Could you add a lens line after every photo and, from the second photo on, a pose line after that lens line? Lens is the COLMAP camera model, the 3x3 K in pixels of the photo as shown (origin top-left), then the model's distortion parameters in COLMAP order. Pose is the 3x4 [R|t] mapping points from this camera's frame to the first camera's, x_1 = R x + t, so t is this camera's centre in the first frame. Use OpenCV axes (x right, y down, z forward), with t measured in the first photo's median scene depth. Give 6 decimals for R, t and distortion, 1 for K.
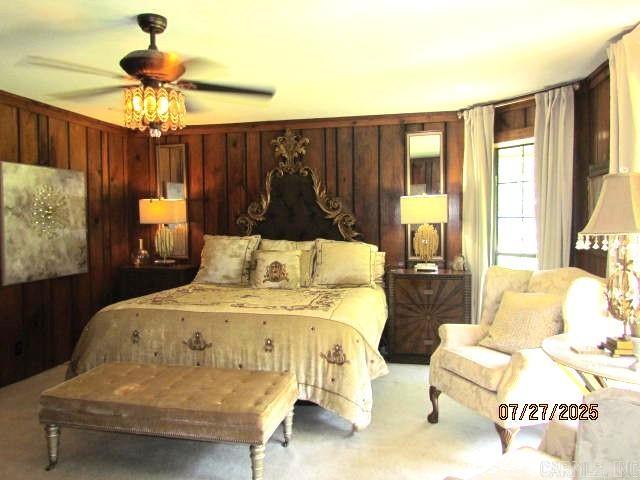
lens RADIAL K [[500.5, 0, 319.0], [0, 500.5, 239.9], [0, 0, 1]] dist [-0.048433, 0.000364]
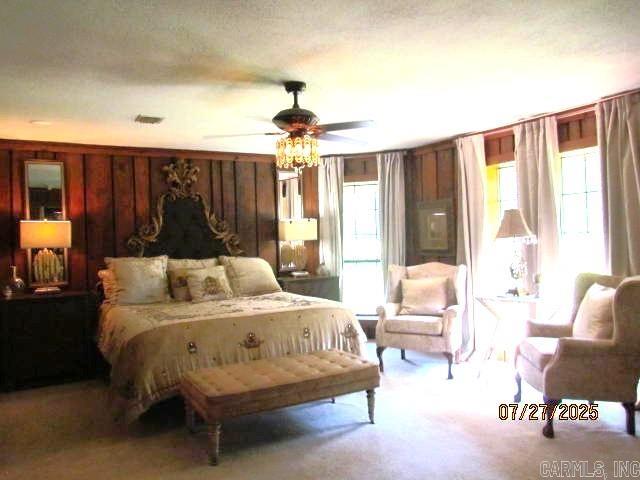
lens RADIAL K [[500.5, 0, 319.0], [0, 500.5, 238.9], [0, 0, 1]] dist [-0.048433, 0.000364]
pose [[0.739799, -0.017830, 0.672592, -0.583372], [0.048697, 0.998446, -0.027094, 0.000268], [-0.671064, 0.052798, 0.739517, -0.005102]]
